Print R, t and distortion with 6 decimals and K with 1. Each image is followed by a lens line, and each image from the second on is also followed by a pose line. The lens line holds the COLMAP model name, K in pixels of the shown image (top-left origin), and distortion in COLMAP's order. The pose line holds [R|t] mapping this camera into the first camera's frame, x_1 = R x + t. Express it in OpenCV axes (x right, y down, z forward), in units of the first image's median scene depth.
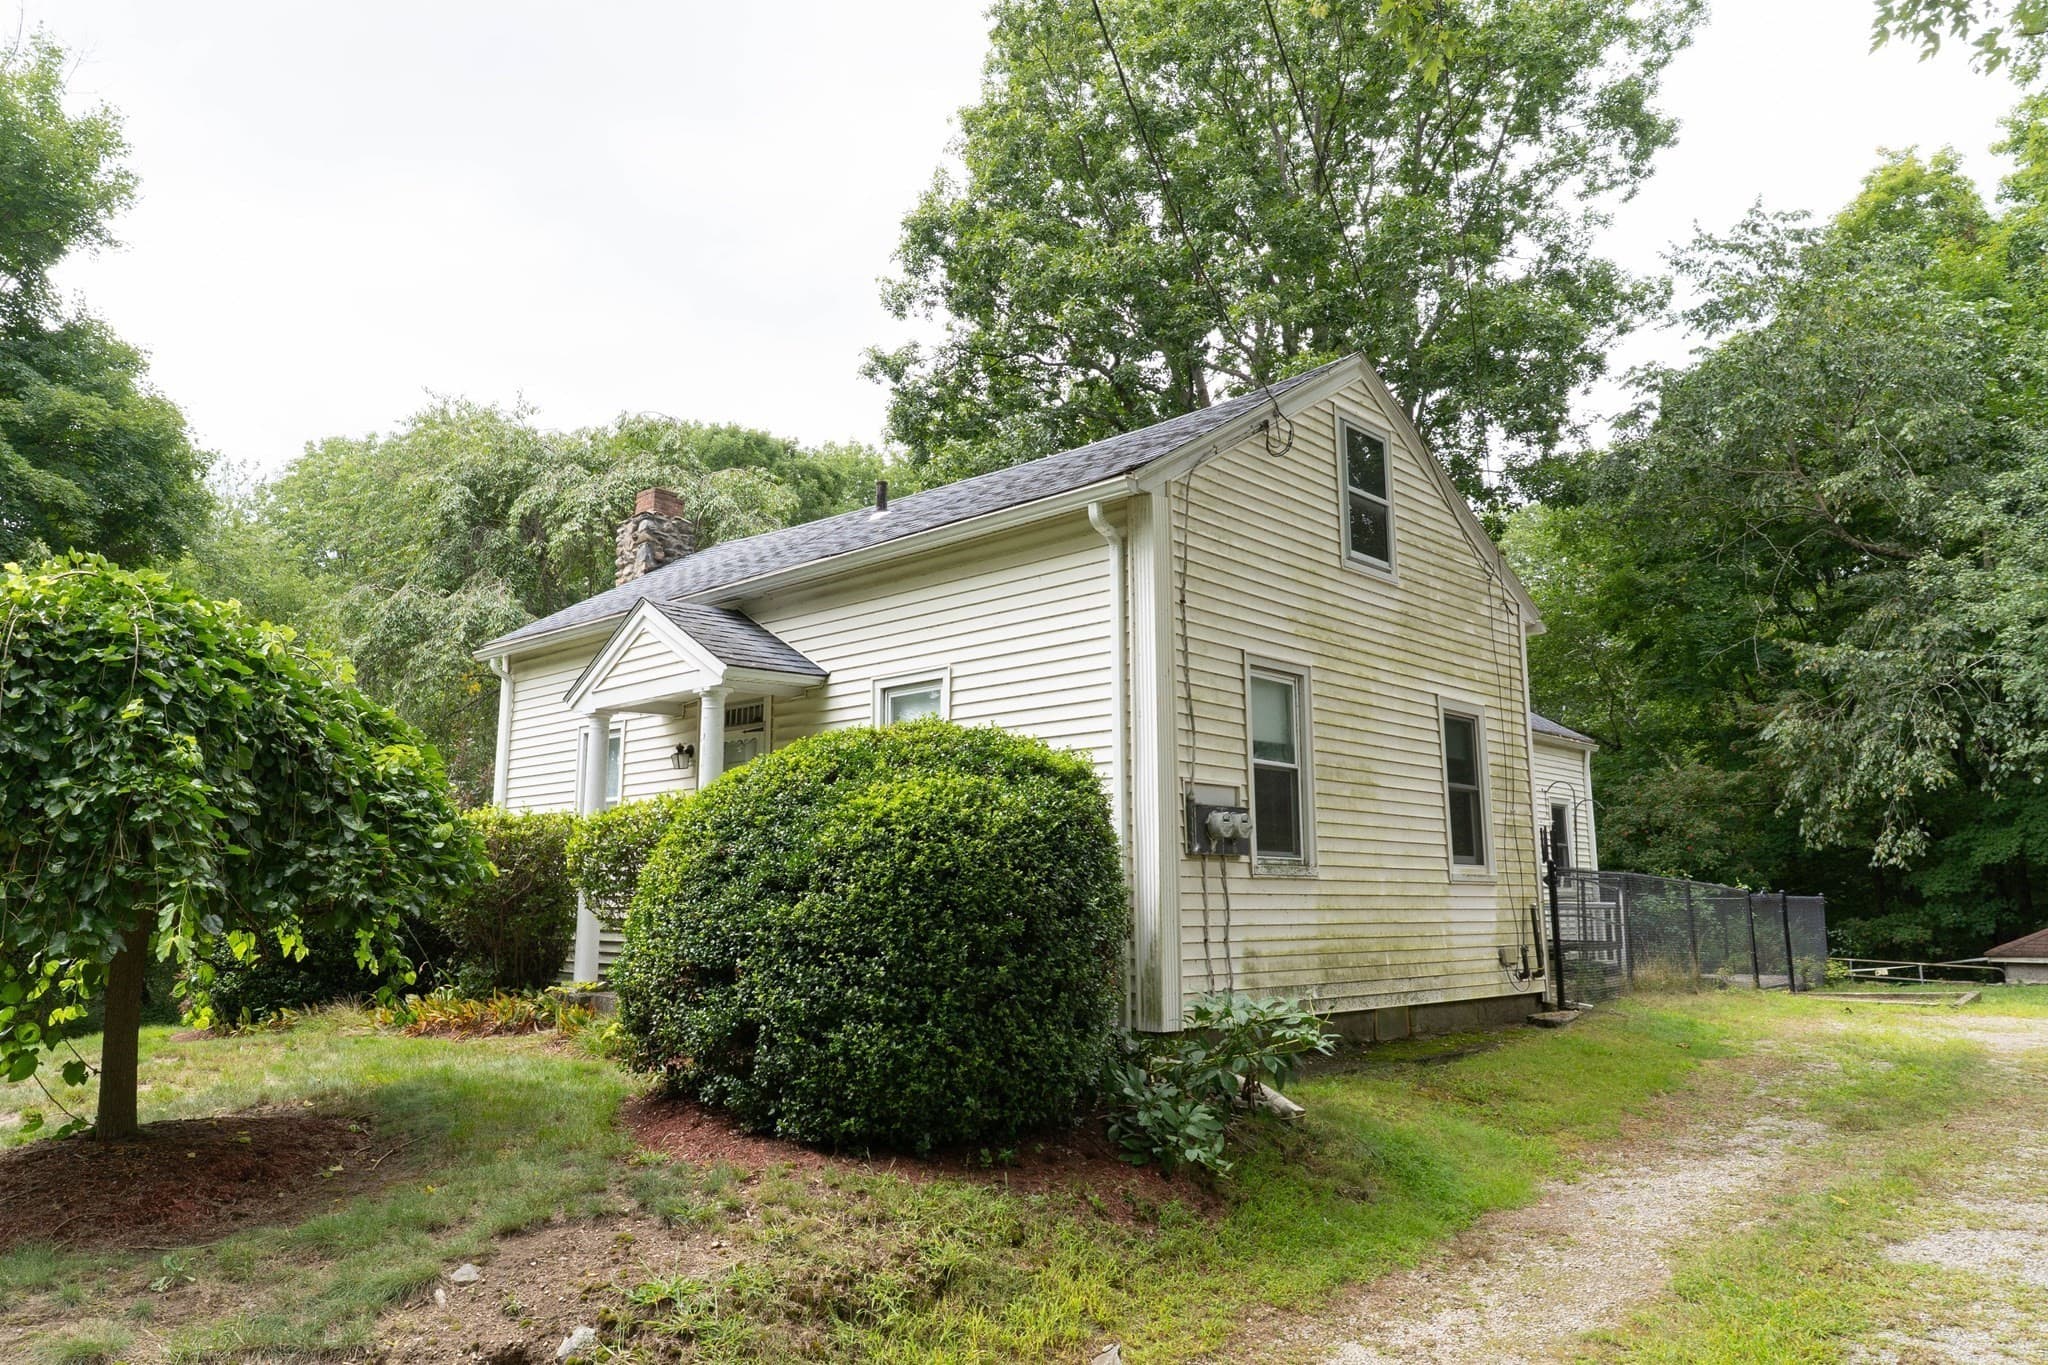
lens RADIAL K [[1390.2, 0, 1024.0], [0, 1390.2, 682.5], [0, 0, 1]] dist [0.000654, 0.005594]
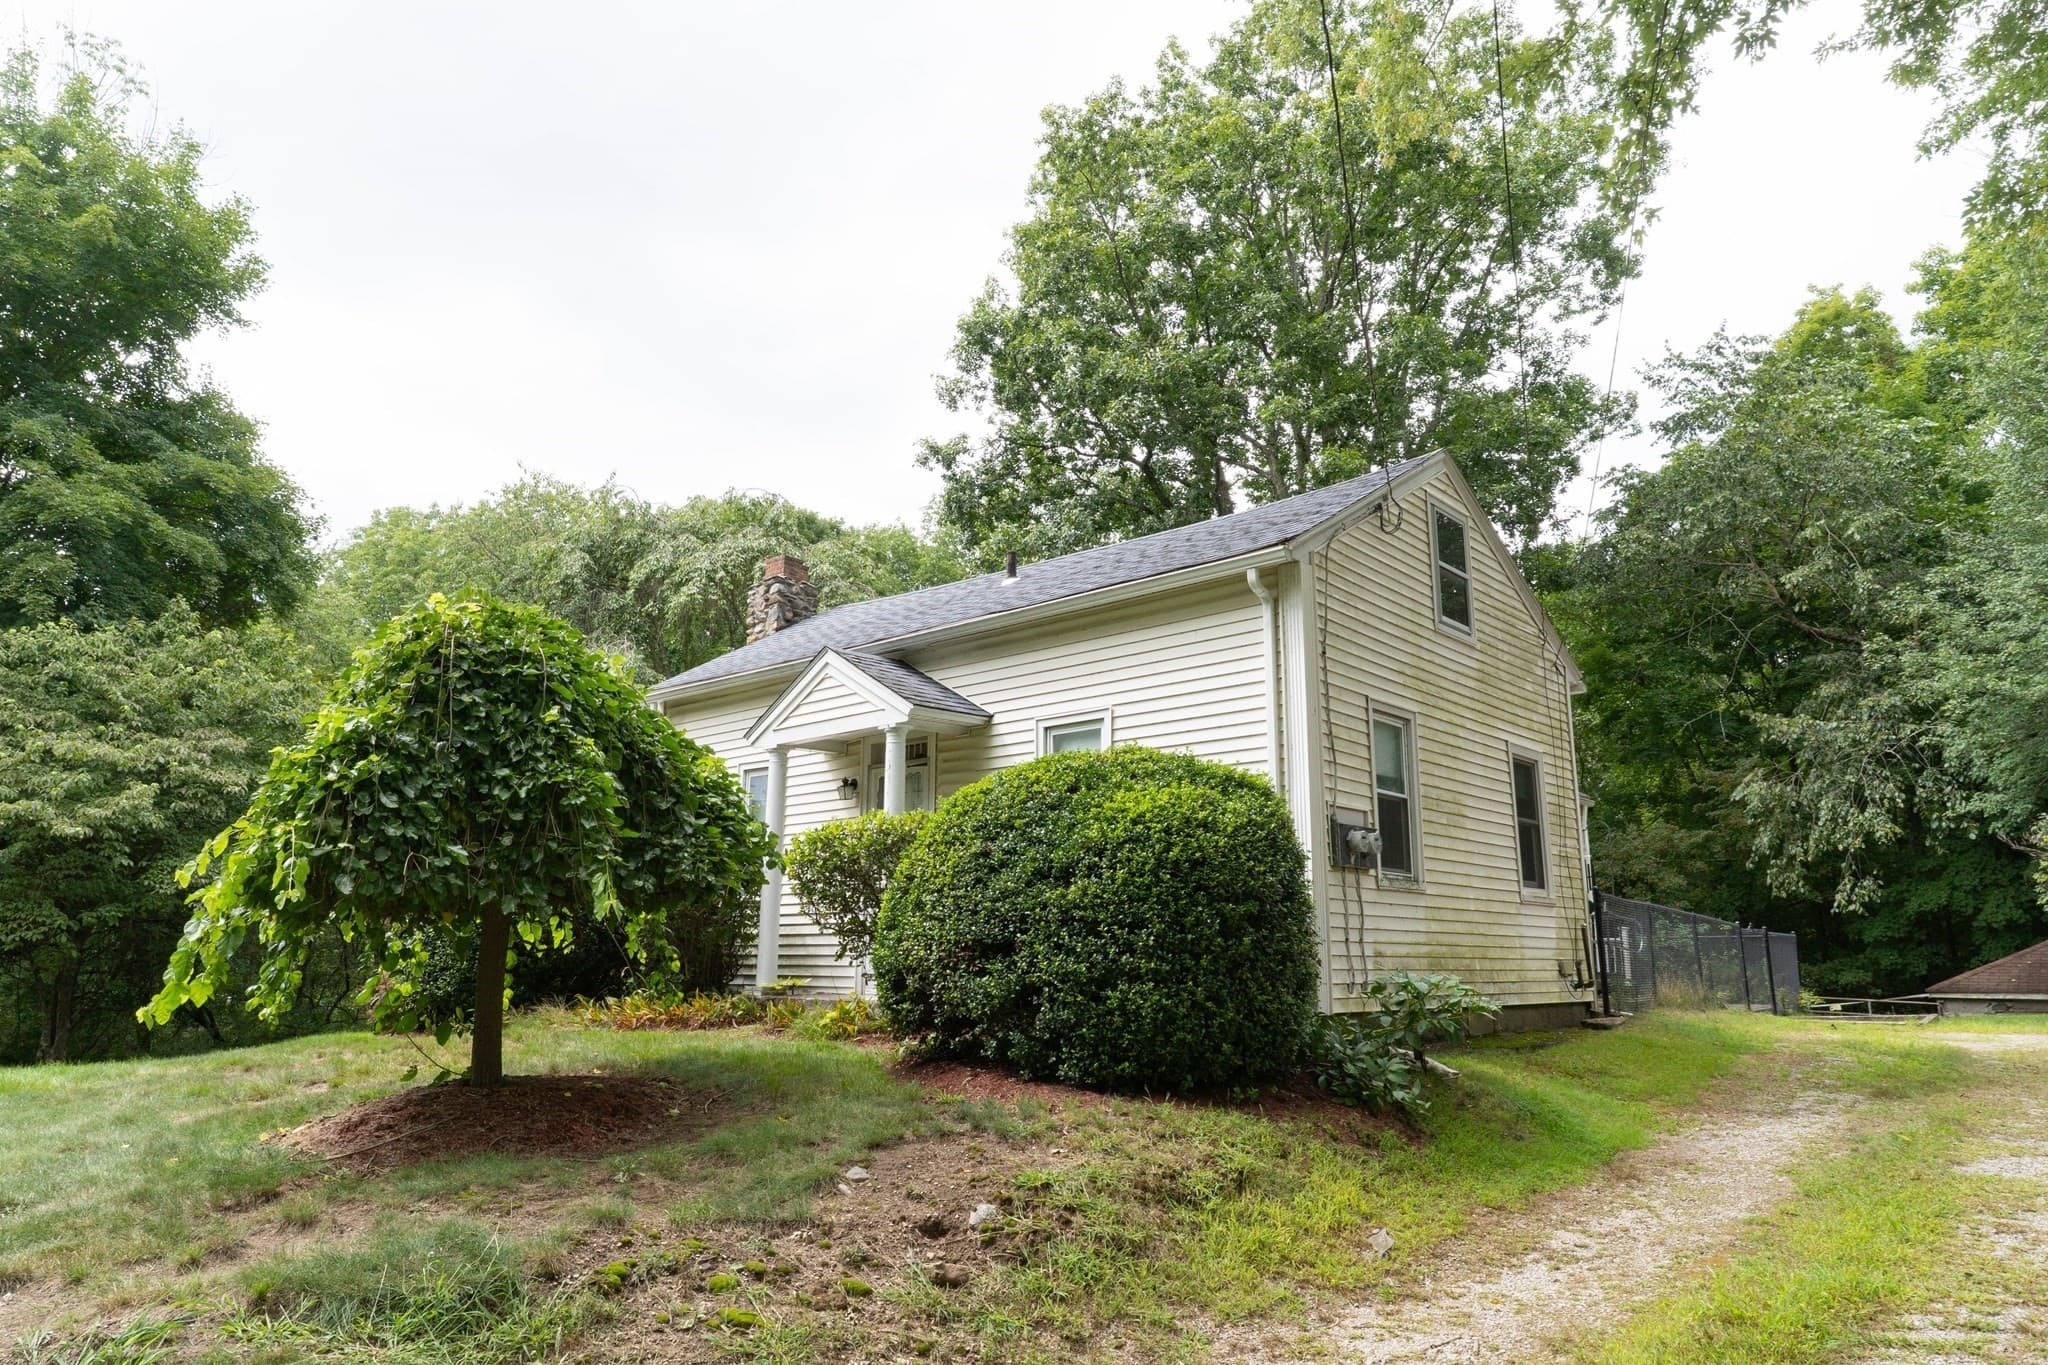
lens RADIAL K [[1305.1, 0, 1079.3], [0, 1305.1, 697.4], [0, 0, 1]] dist [0.007889, -0.000497]
pose [[0.998540, 0.014317, 0.052092, -0.068918], [-0.012074, 0.998996, -0.043131, 0.013666], [-0.052657, 0.042439, 0.997710, -0.044176]]
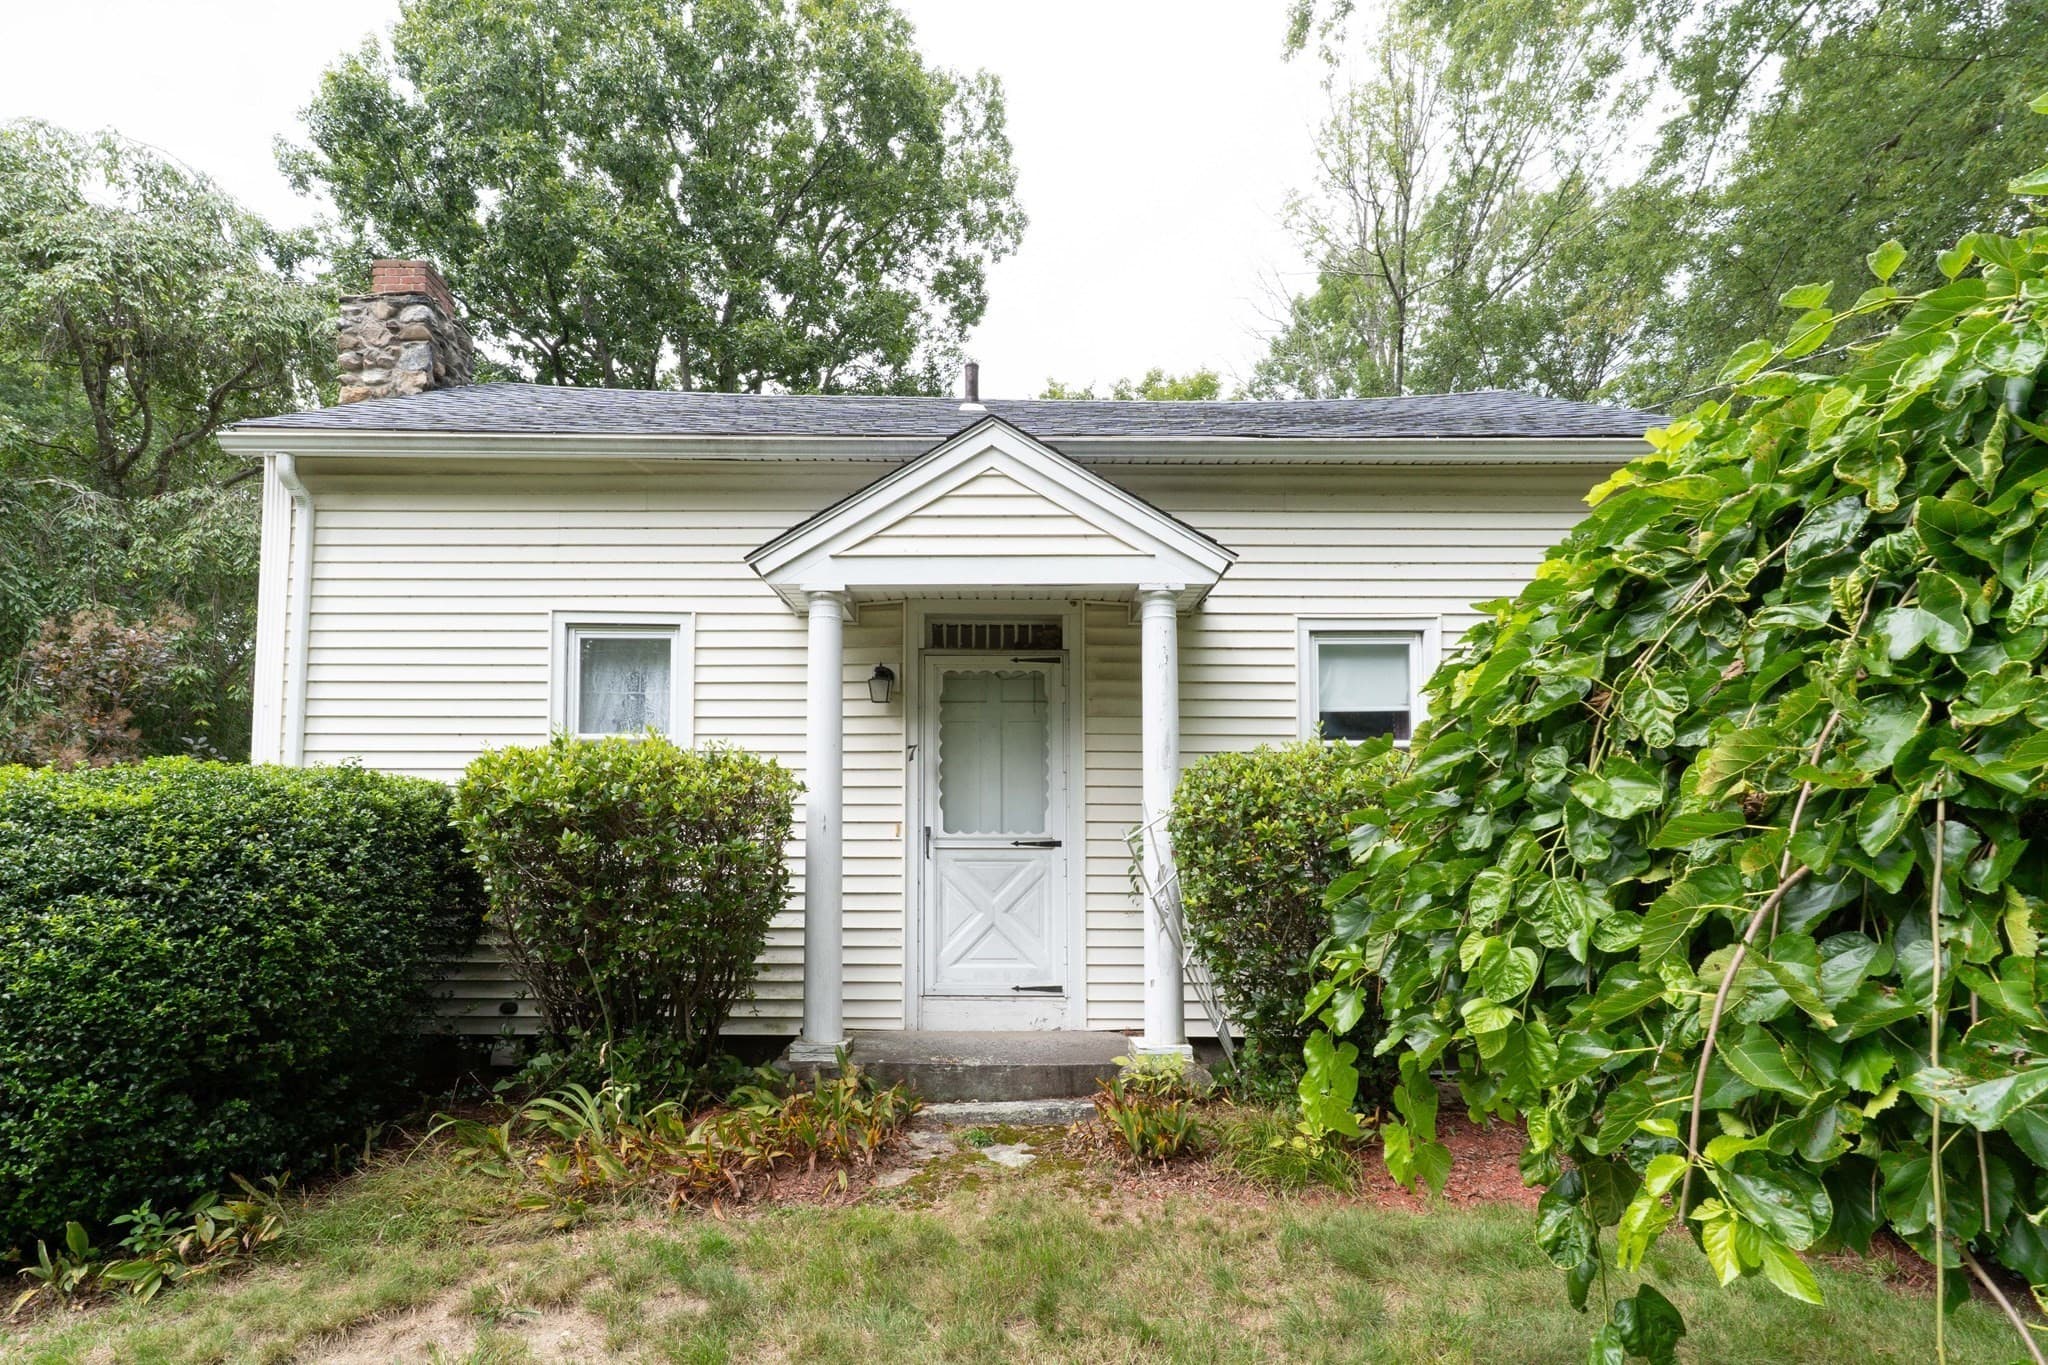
lens RADIAL K [[1018.1, 0, 1023.5], [0, 1018.1, 781.6], [0, 0, 1]] dist [0.011512, 0.000871]
pose [[0.728731, 0.051448, 0.682865, -0.315506], [-0.106455, 0.993562, 0.038749, 0.044688], [-0.676475, -0.100932, 0.729516, 0.364907]]
